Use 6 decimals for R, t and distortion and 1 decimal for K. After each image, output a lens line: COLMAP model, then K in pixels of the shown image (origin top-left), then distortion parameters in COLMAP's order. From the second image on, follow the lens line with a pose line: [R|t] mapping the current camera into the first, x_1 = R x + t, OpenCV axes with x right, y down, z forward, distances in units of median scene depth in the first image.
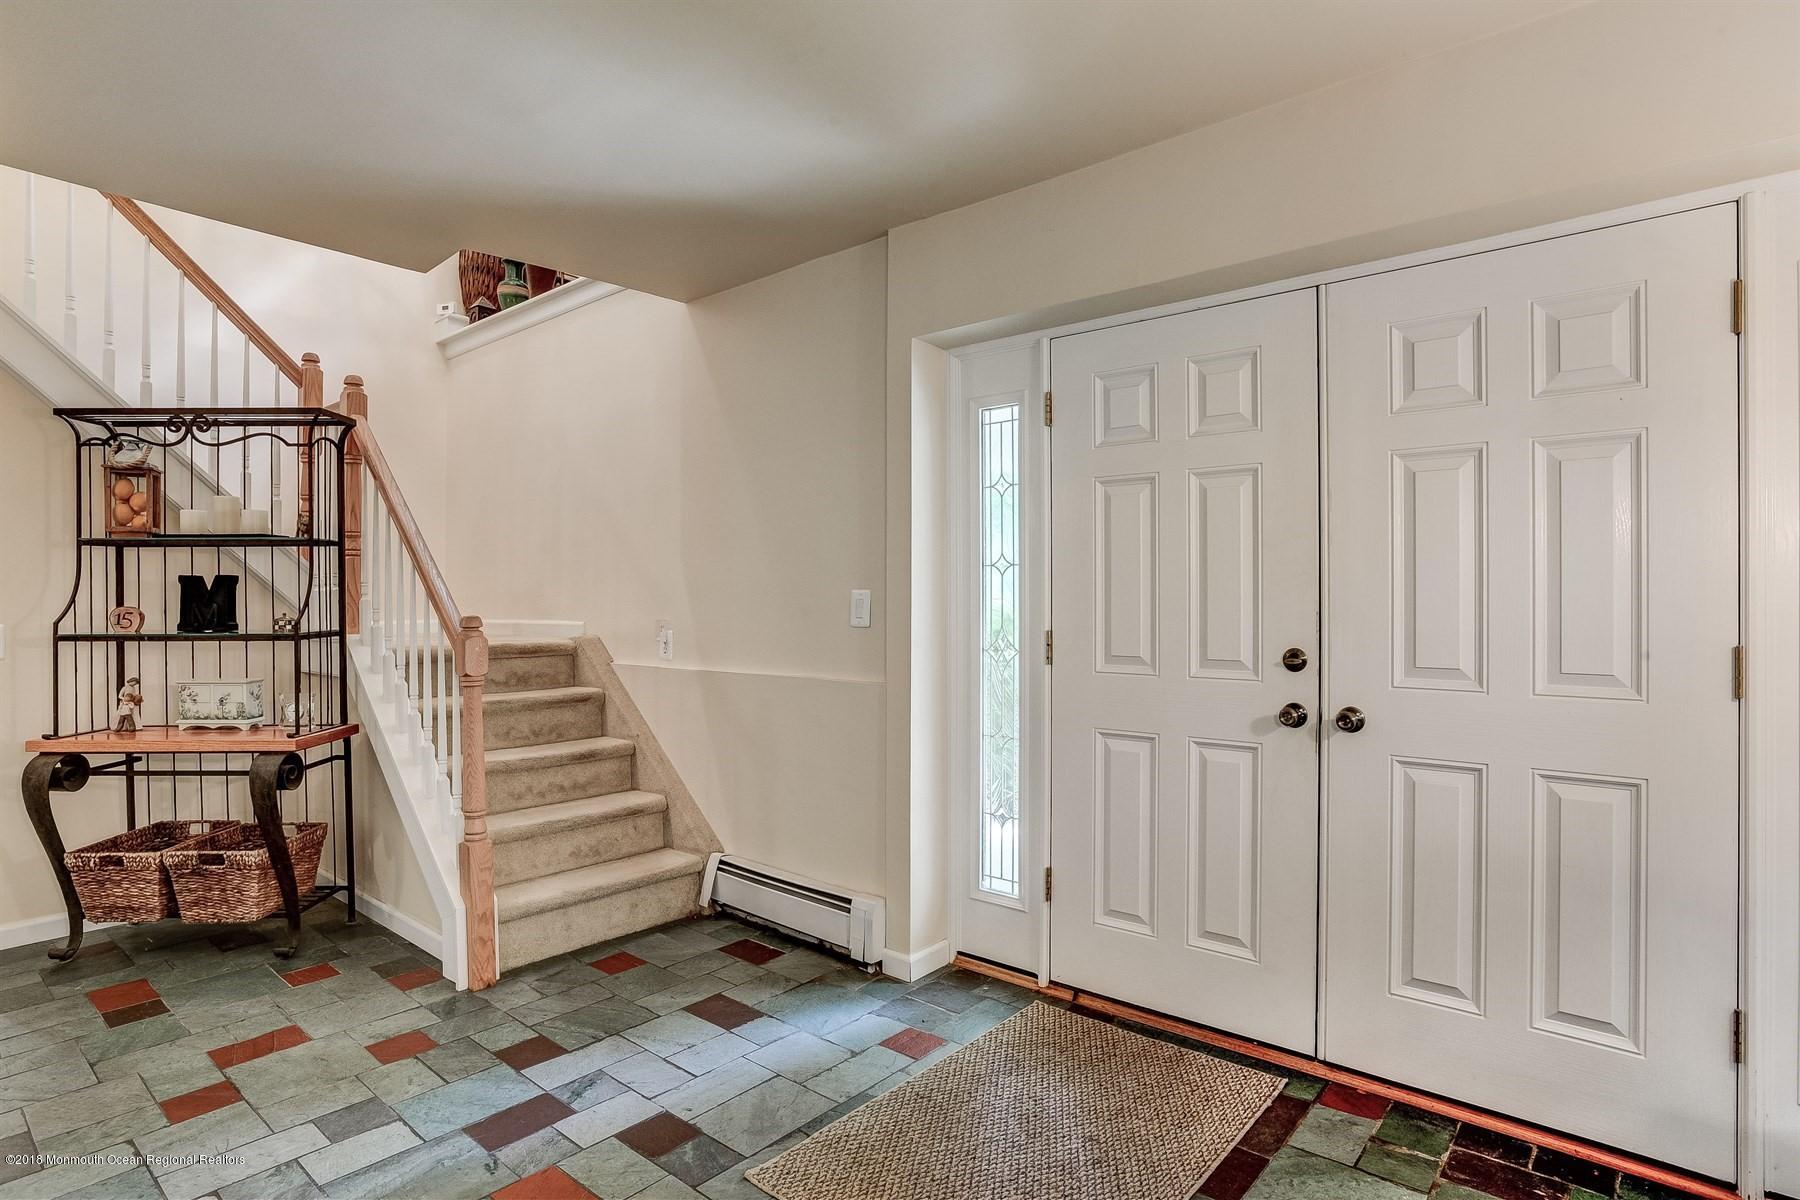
lens RADIAL K [[950.8, 0, 892.3], [0, 950.8, 597.8], [0, 0, 1]] dist [-0.018035, 0.013546]
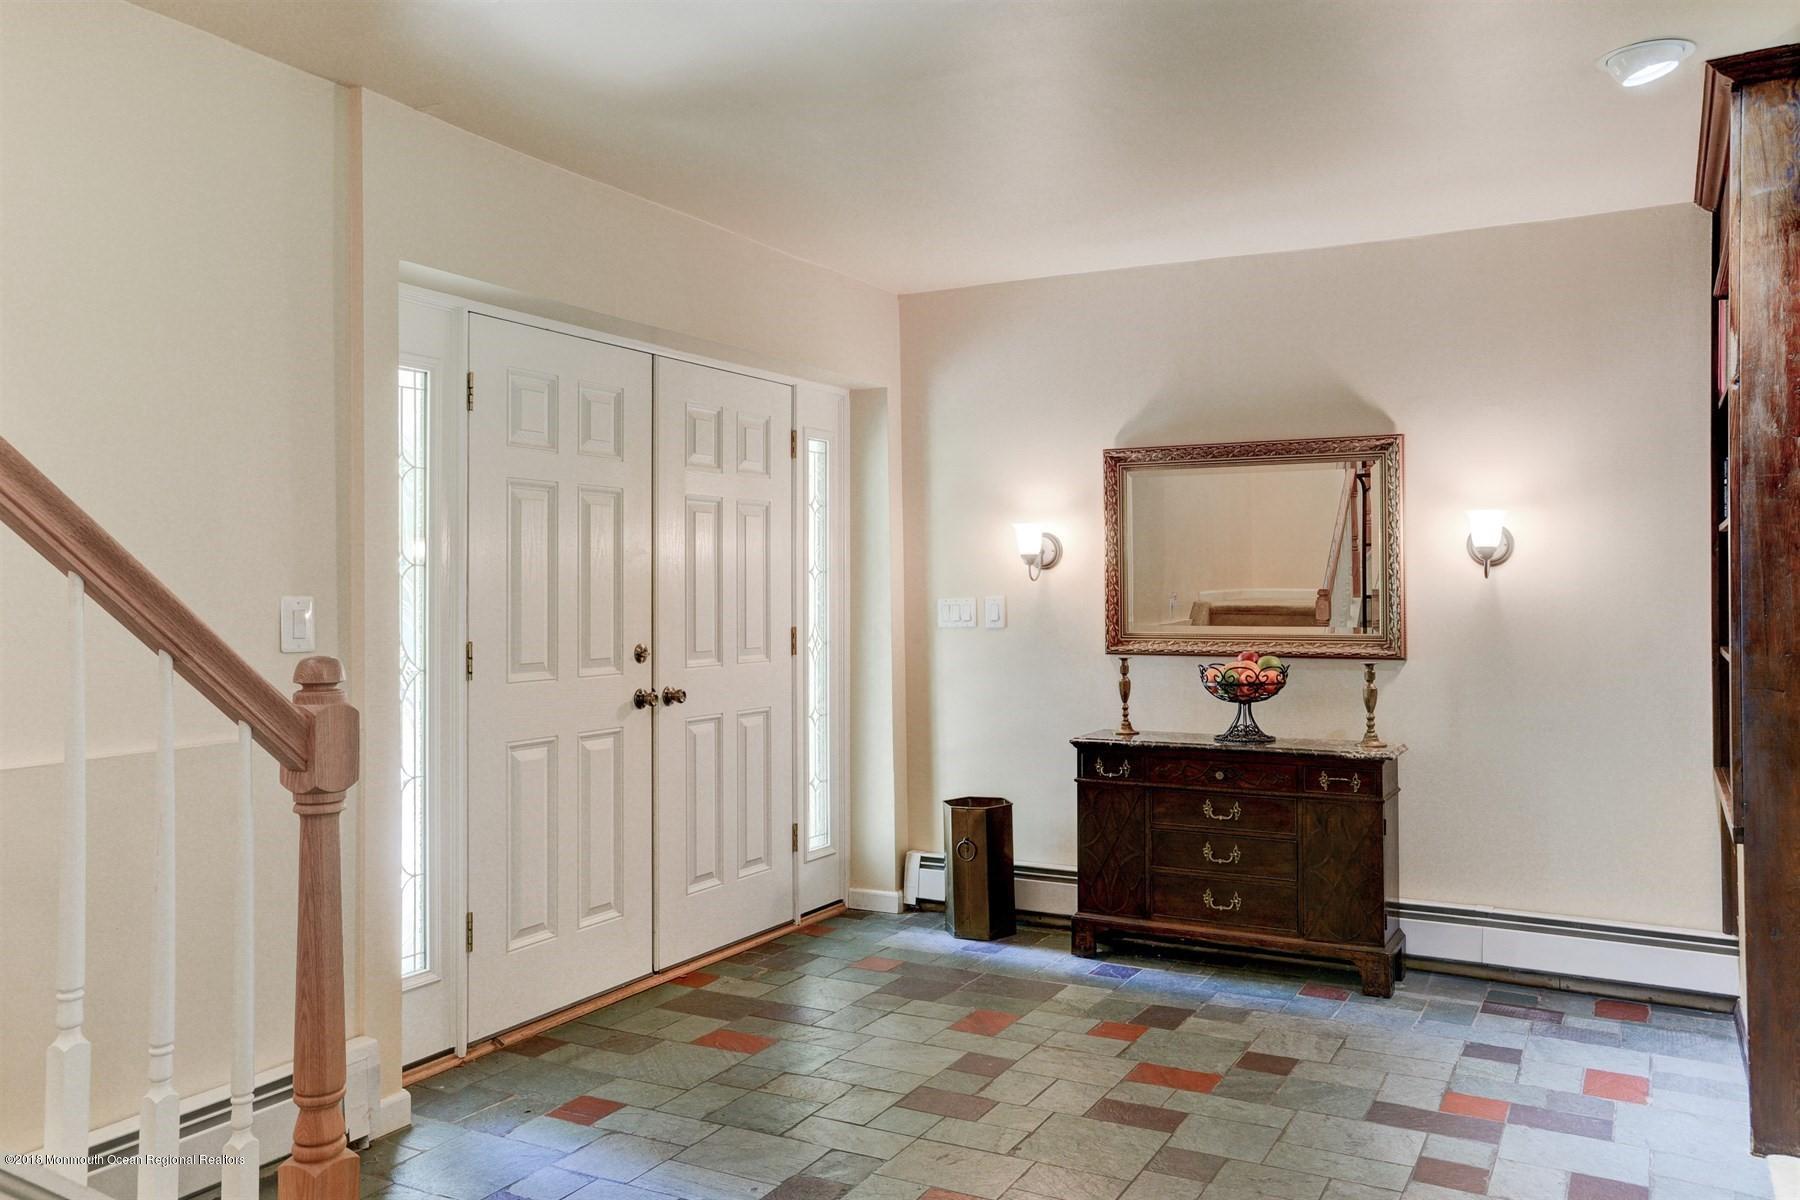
lens RADIAL K [[1321.1, 0, 895.5], [0, 1321.1, 596.5], [0, 0, 1]] dist [-0.003222, -0.000646]
pose [[-0.180189, 0.001311, 0.983631, -1.252904], [0.011721, 0.999931, 0.000815, -0.005112], [-0.983562, 0.011676, -0.180192, 0.944644]]
